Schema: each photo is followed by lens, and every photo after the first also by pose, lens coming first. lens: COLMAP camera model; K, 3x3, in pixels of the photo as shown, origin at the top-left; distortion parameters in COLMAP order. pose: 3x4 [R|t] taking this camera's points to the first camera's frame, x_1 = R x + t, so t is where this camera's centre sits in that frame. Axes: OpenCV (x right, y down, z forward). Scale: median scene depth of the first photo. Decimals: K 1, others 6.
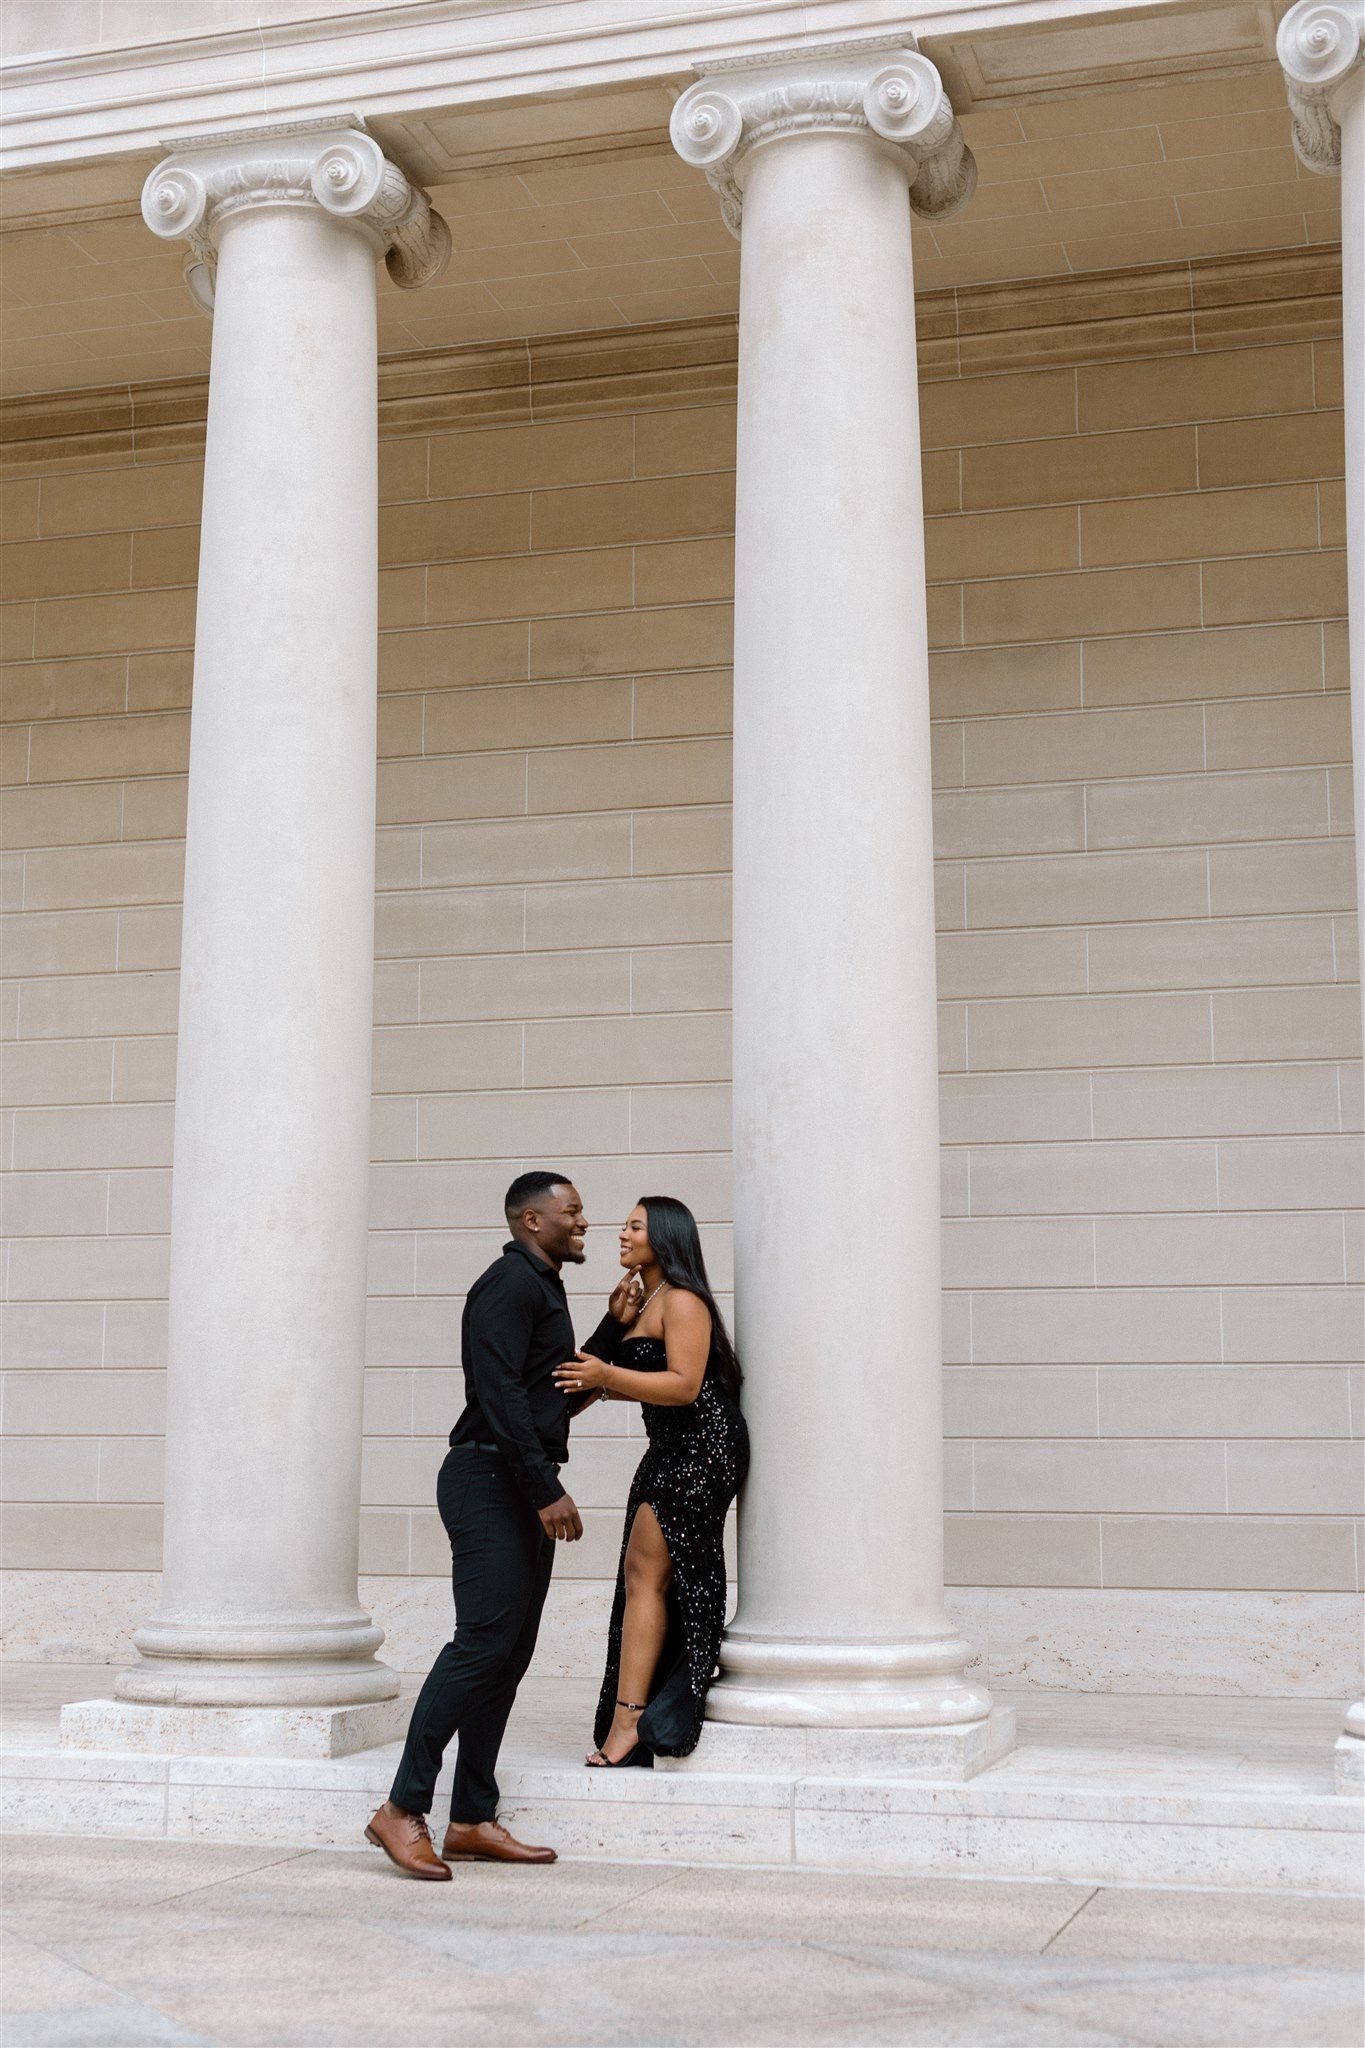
lens RADIAL K [[2789.2, 0, 679.8], [0, 2789.2, 1017.3], [0, 0, 1]] dist [0.011454, 0.000000]
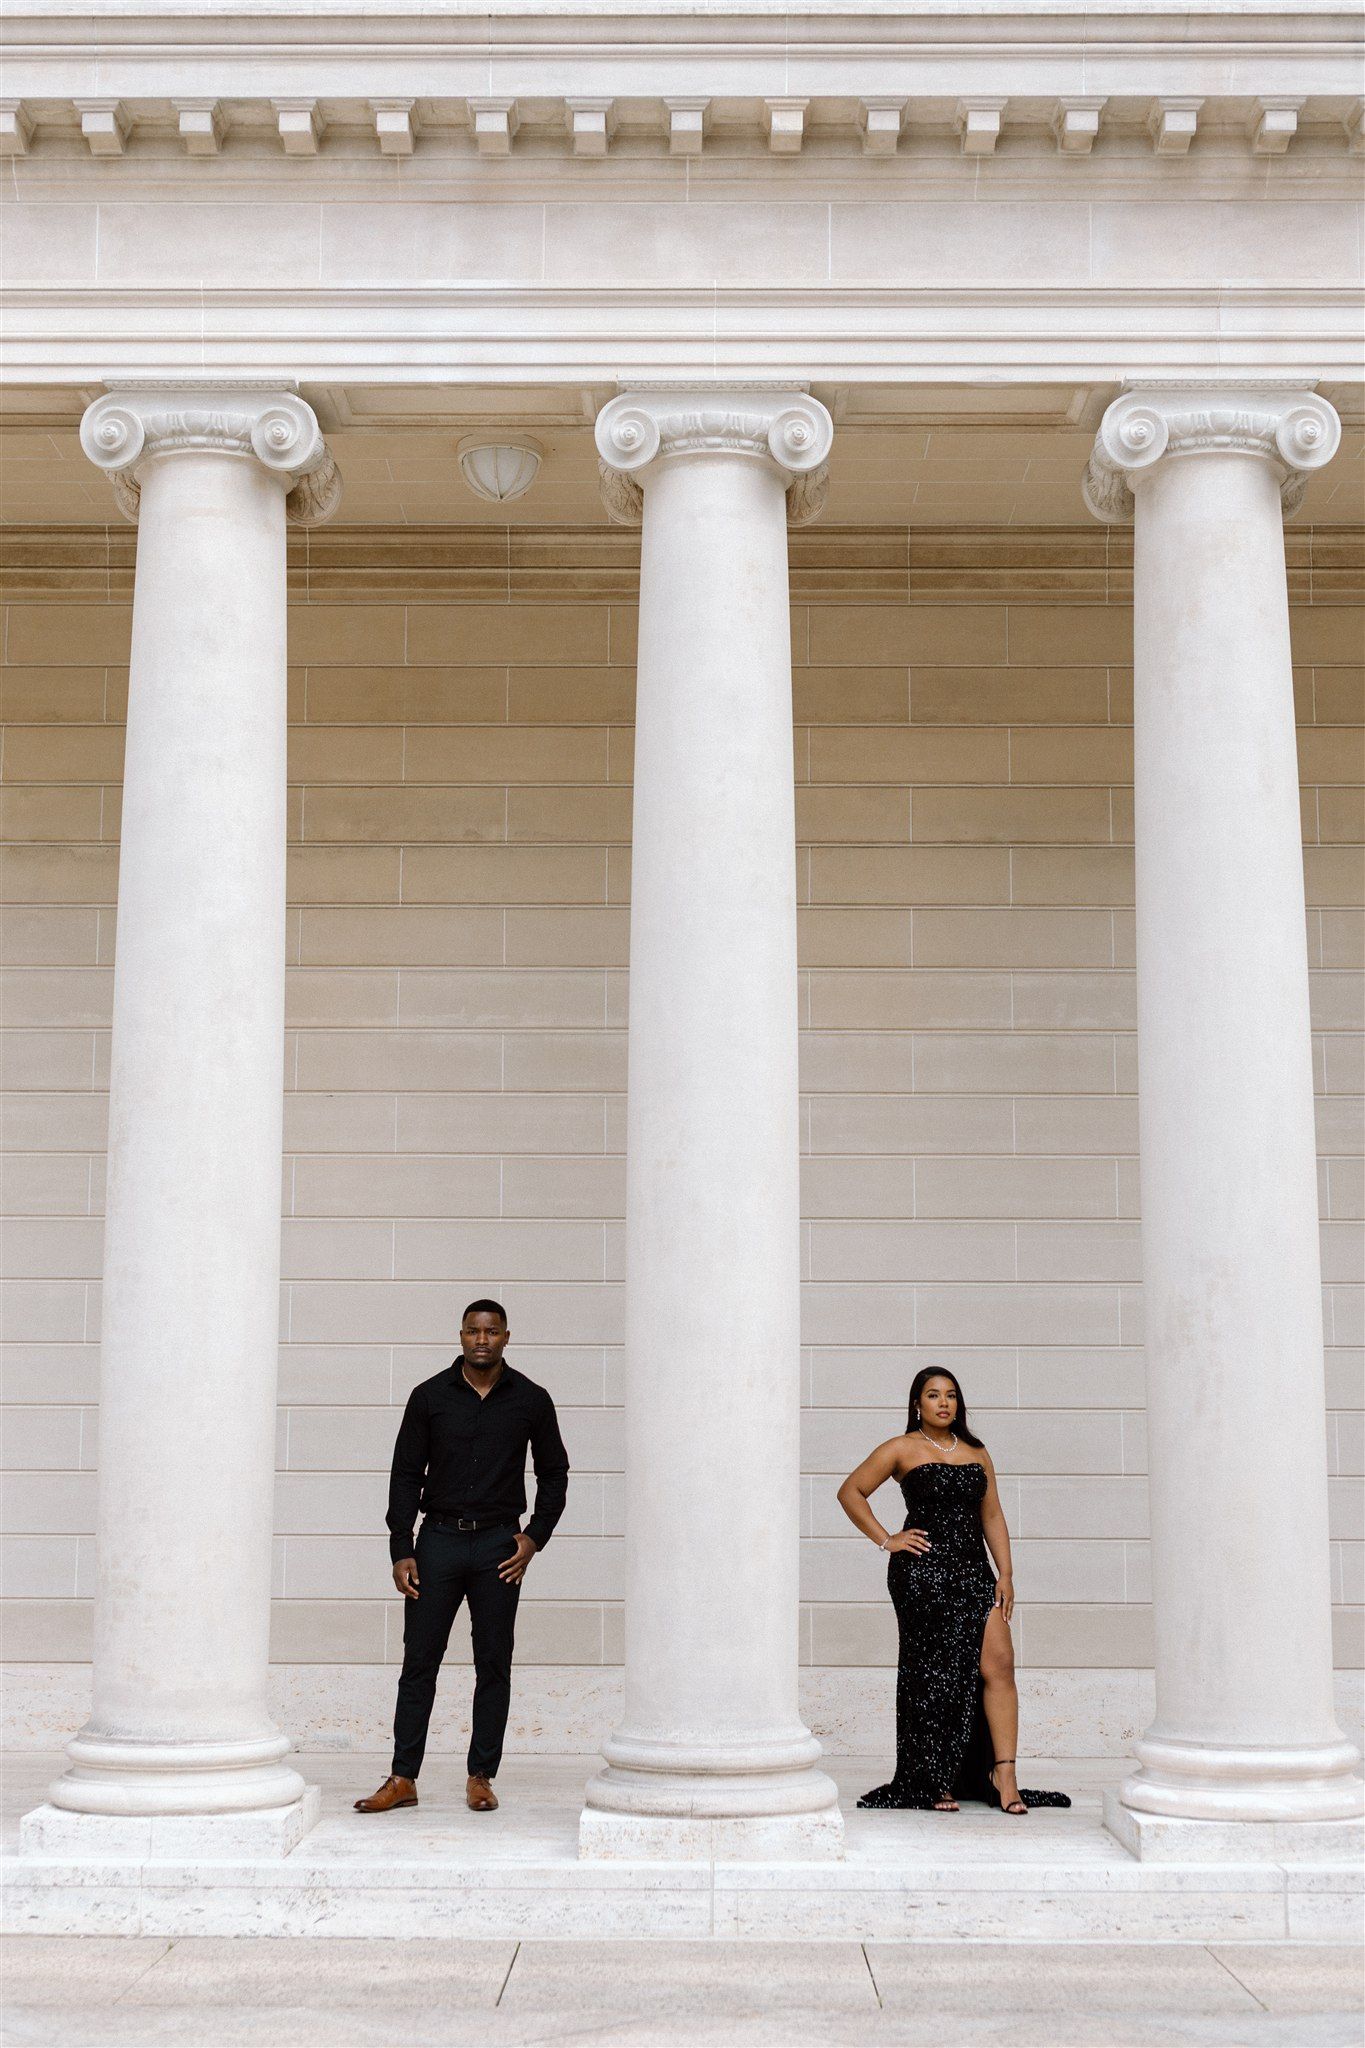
lens RADIAL K [[2789.2, 0, 686.9], [0, 2789.2, 1027.3], [0, 0, 1]] dist [0.011454, 0.000000]
pose [[0.960159, 0.039534, 0.276642, -0.503653], [-0.043426, 0.999025, 0.007957, -0.078619], [-0.276058, -0.019653, 0.960940, -0.068559]]
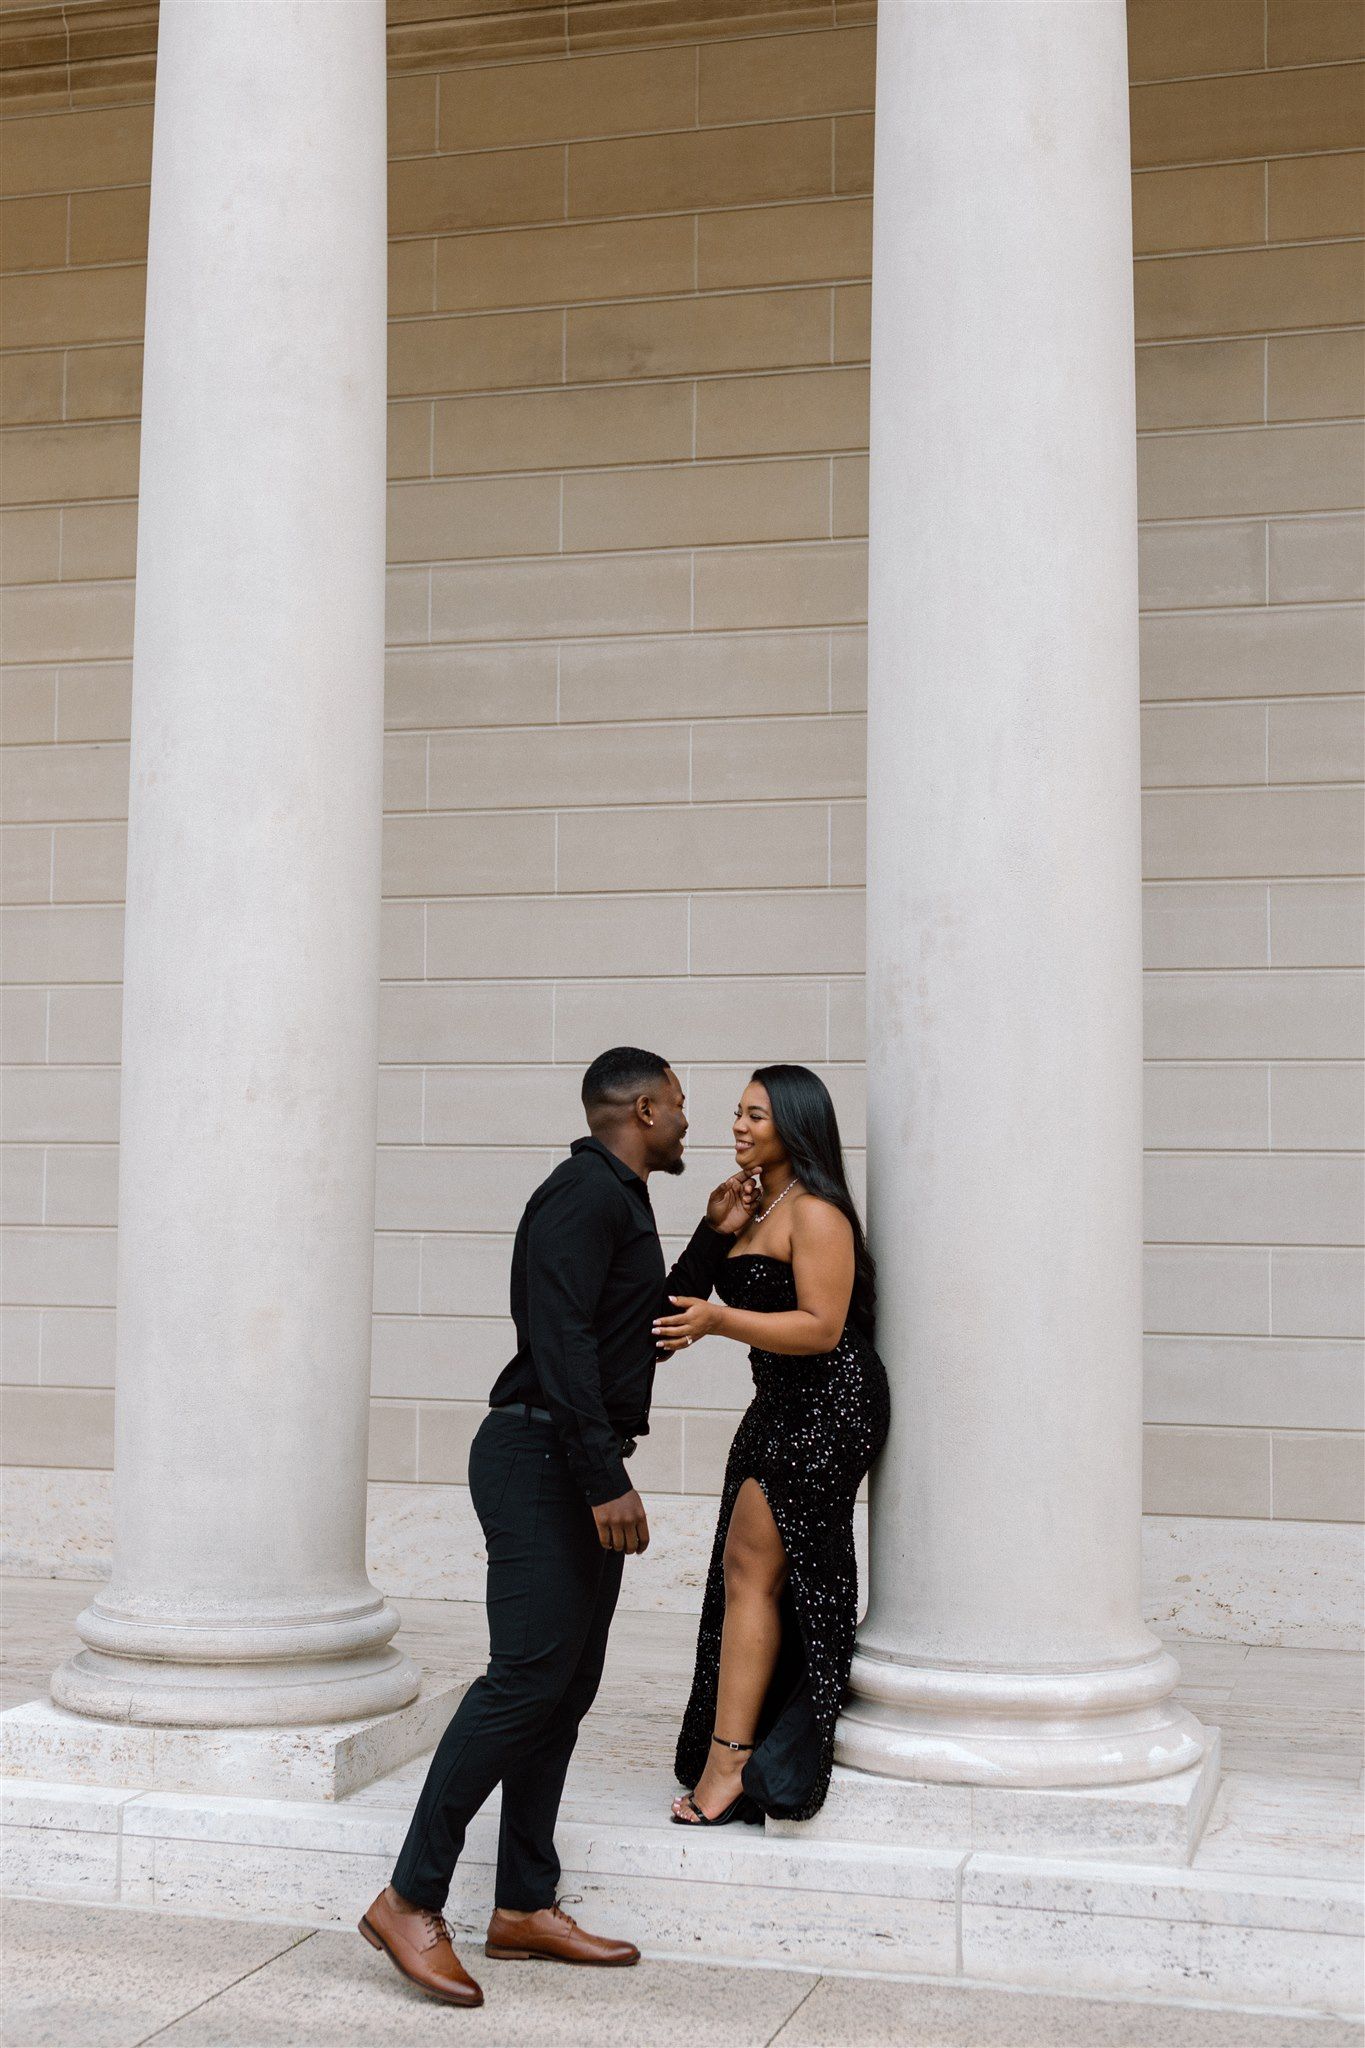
lens RADIAL K [[2789.2, 0, 653.1], [0, 2789.2, 1018.4], [0, 0, 1]] dist [0.011454, 0.000000]
pose [[0.999958, 0.008216, 0.004157, -0.042030], [-0.008562, 0.995775, 0.091430, -0.017343], [-0.003388, -0.091462, 0.995803, 0.254450]]
